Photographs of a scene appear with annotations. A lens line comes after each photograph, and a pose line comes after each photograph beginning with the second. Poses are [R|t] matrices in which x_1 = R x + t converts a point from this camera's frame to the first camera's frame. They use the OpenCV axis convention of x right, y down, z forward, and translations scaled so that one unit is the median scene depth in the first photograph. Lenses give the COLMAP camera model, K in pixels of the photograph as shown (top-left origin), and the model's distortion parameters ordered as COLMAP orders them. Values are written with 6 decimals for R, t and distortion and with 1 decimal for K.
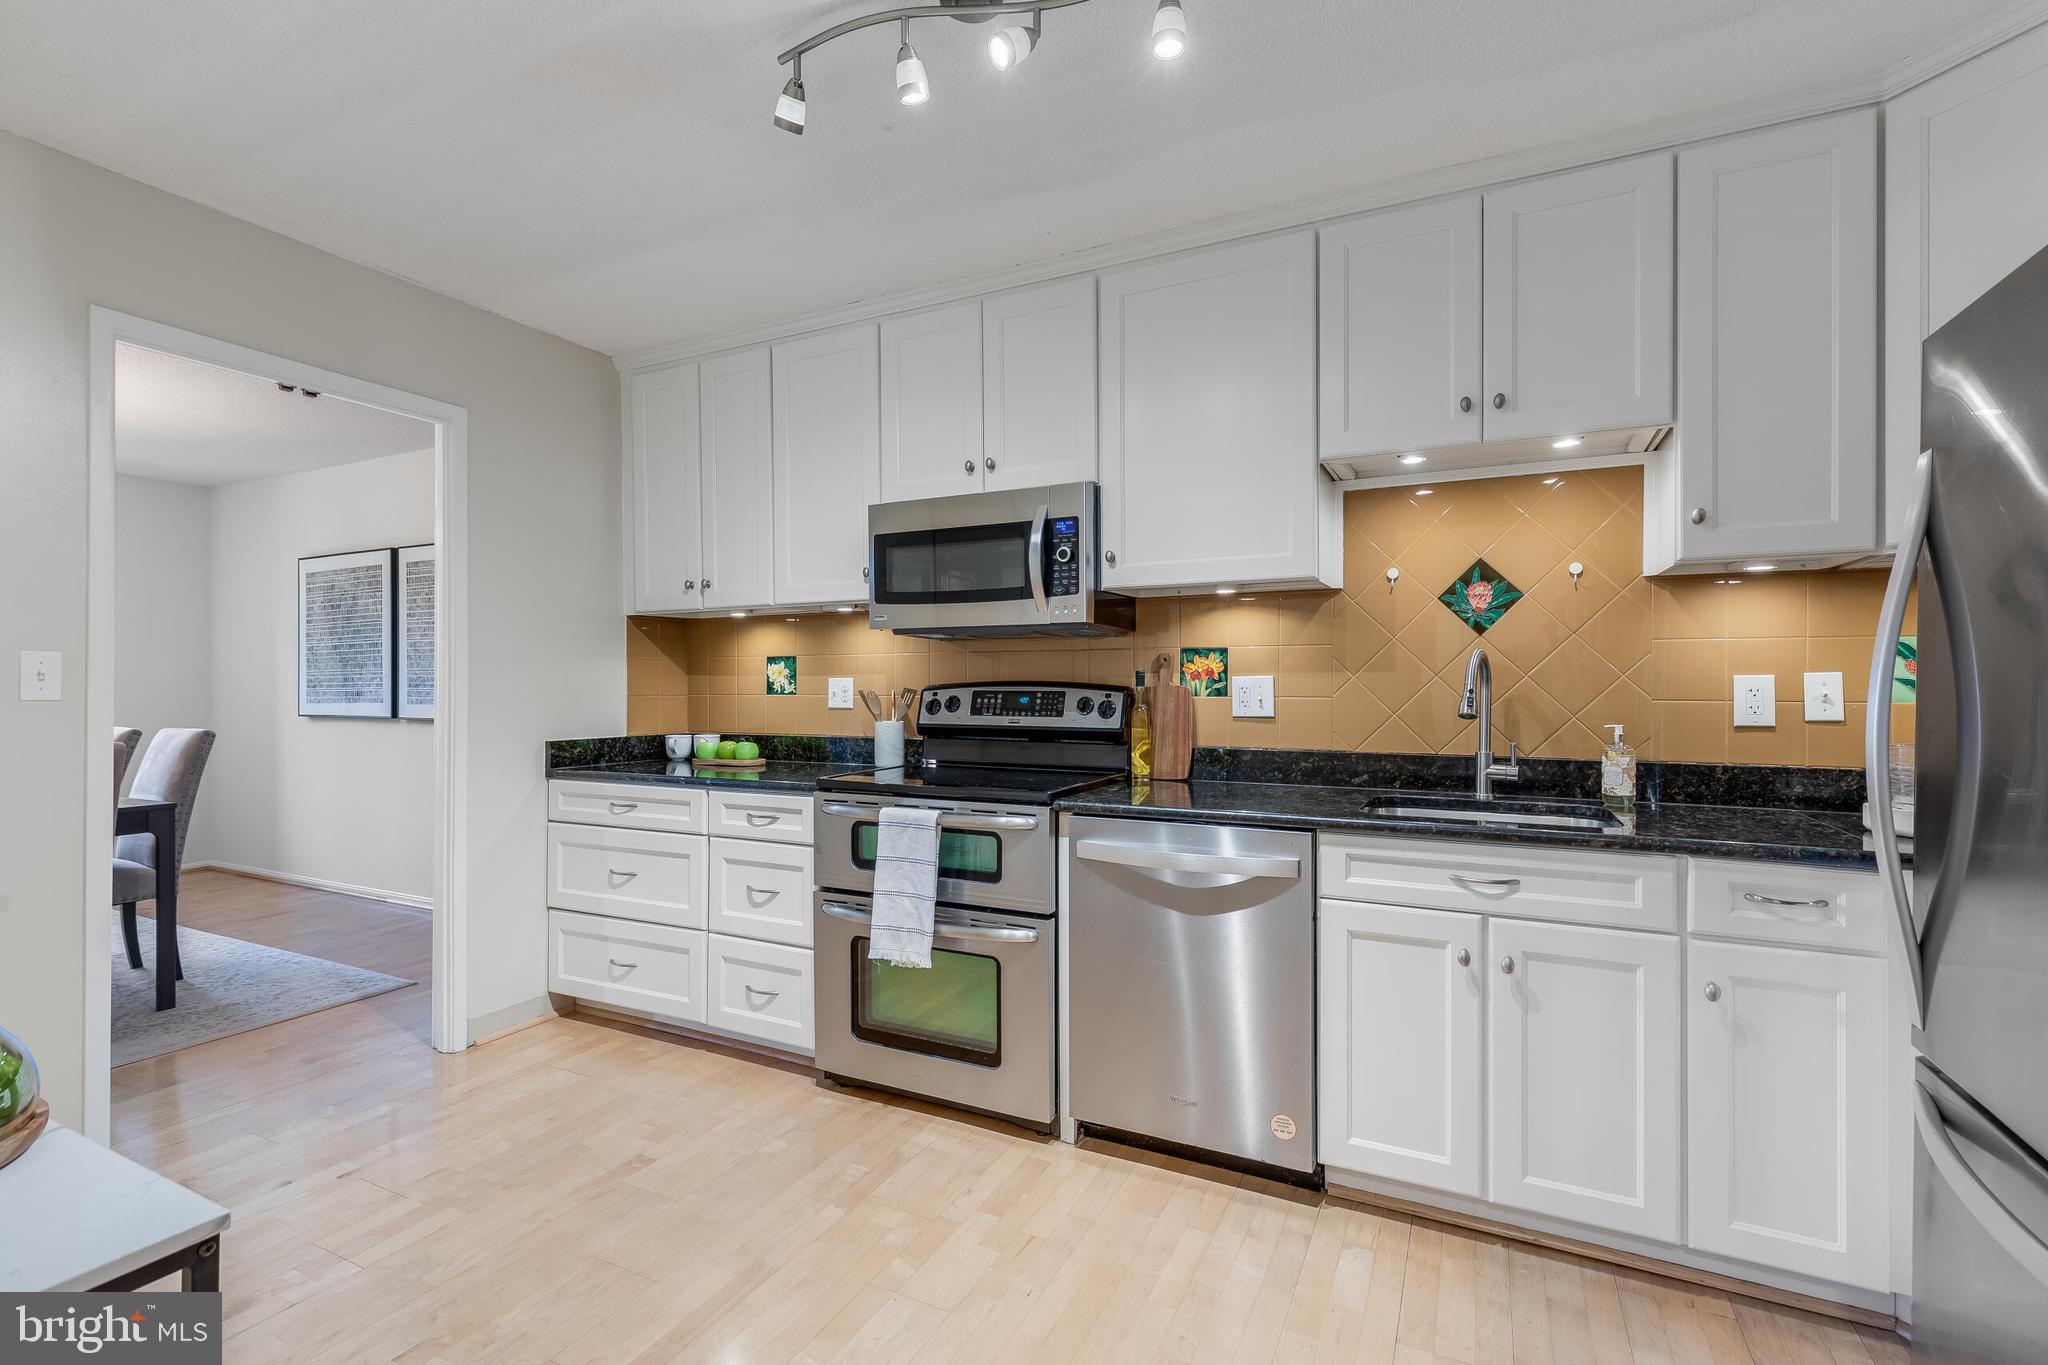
lens RADIAL K [[924.1, 0, 1035.2], [0, 924.1, 681.5], [0, 0, 1]] dist [0.004599, -0.000682]
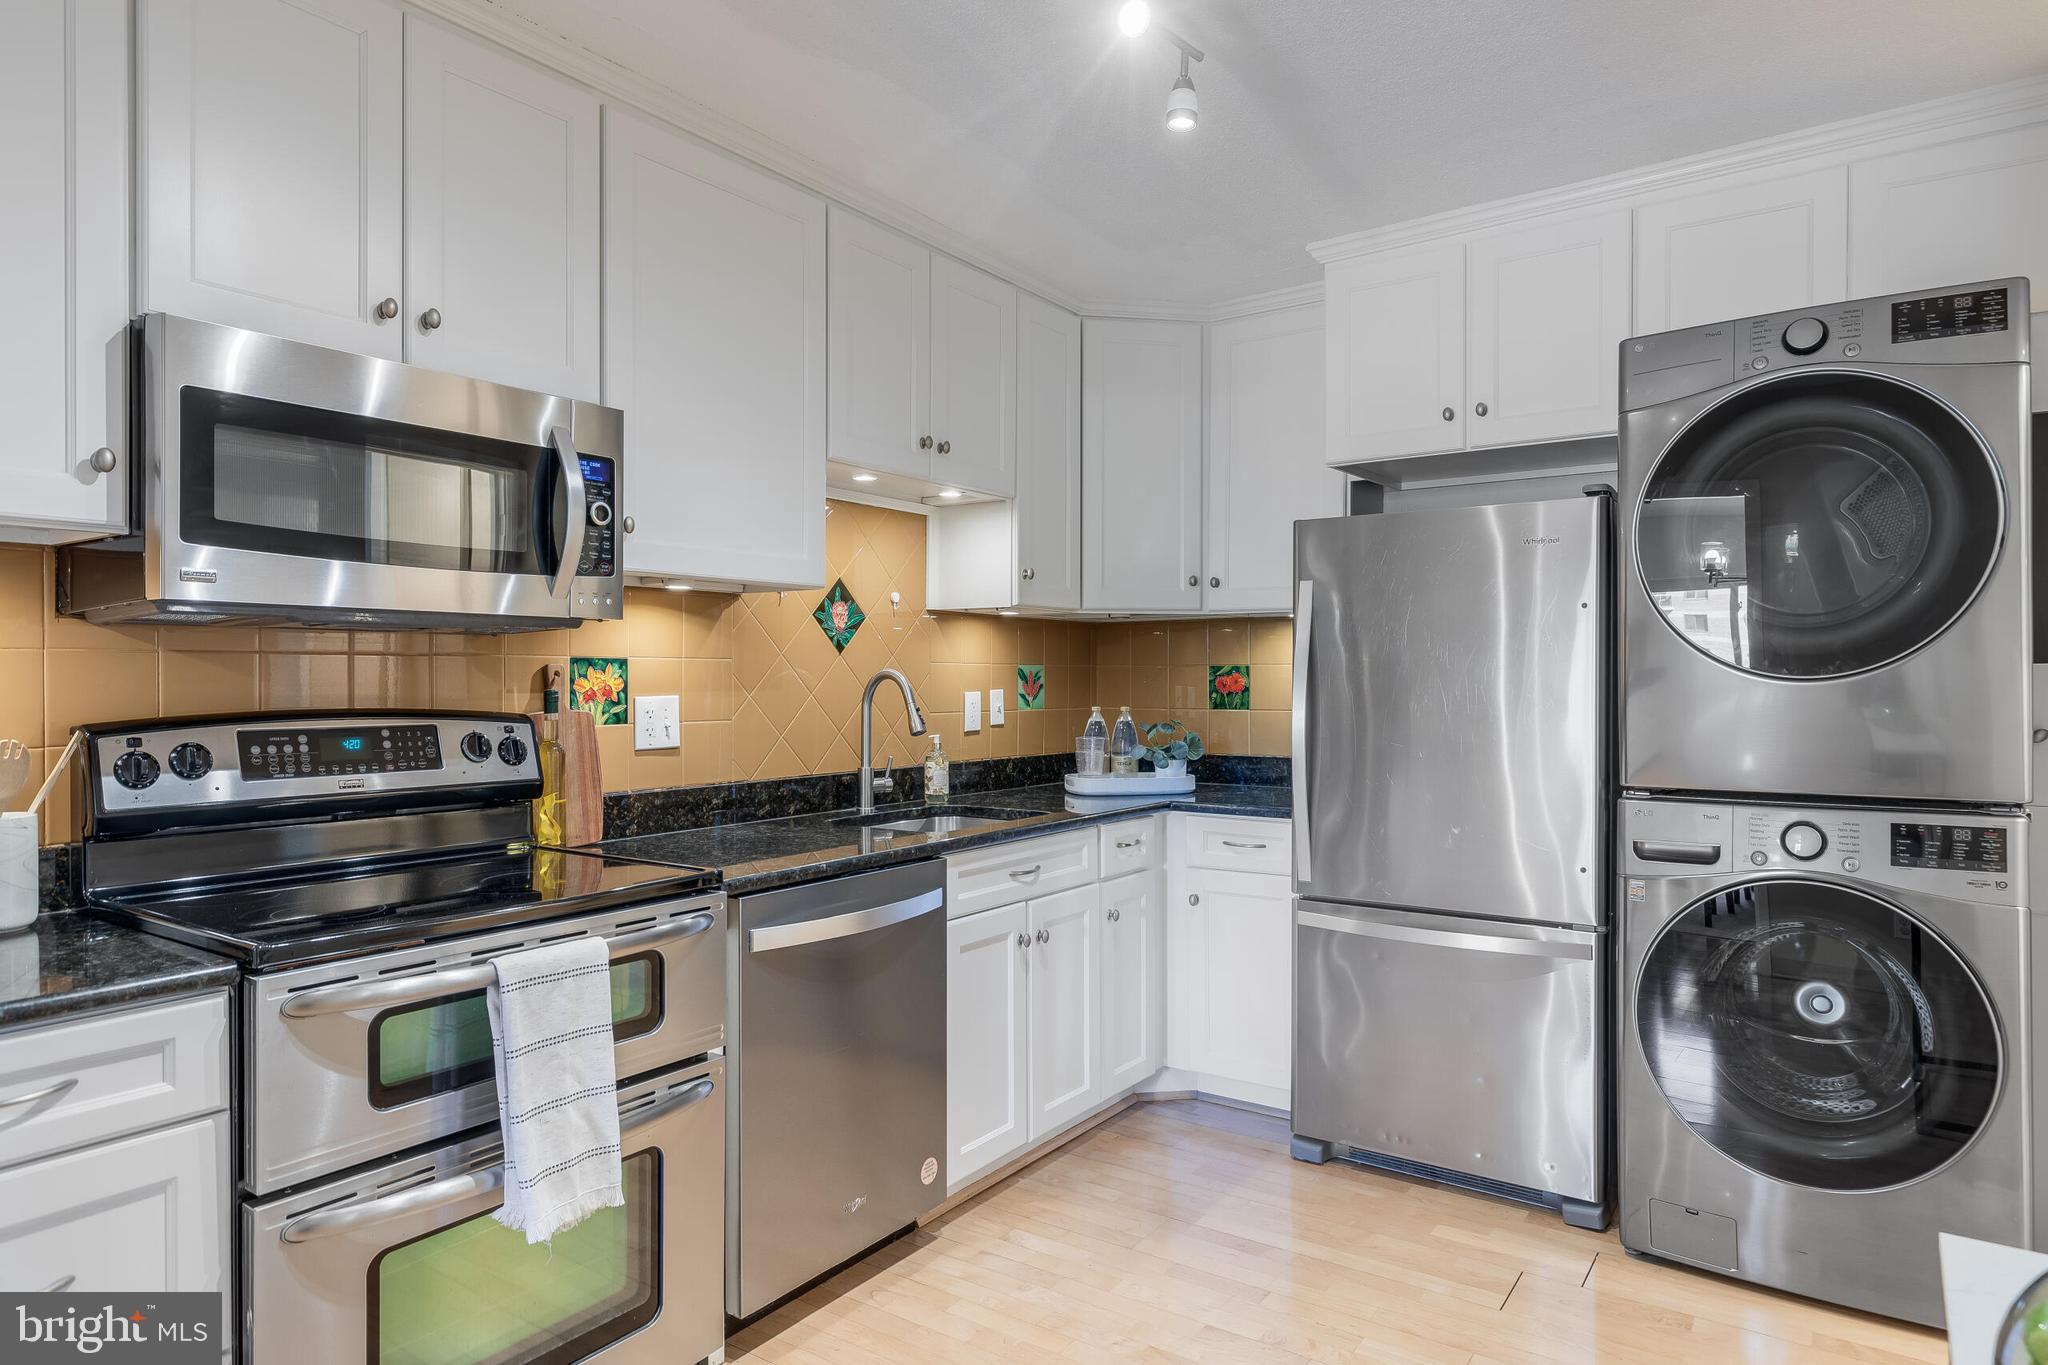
lens RADIAL K [[1179.4, 0, 1020.8], [0, 1179.4, 689.4], [0, 0, 1]] dist [0.001468, -0.004193]
pose [[0.162229, -0.007735, 0.986723, -0.691899], [0.001820, 0.999970, 0.007539, -0.018371], [-0.986751, 0.000572, 0.162239, 0.536663]]
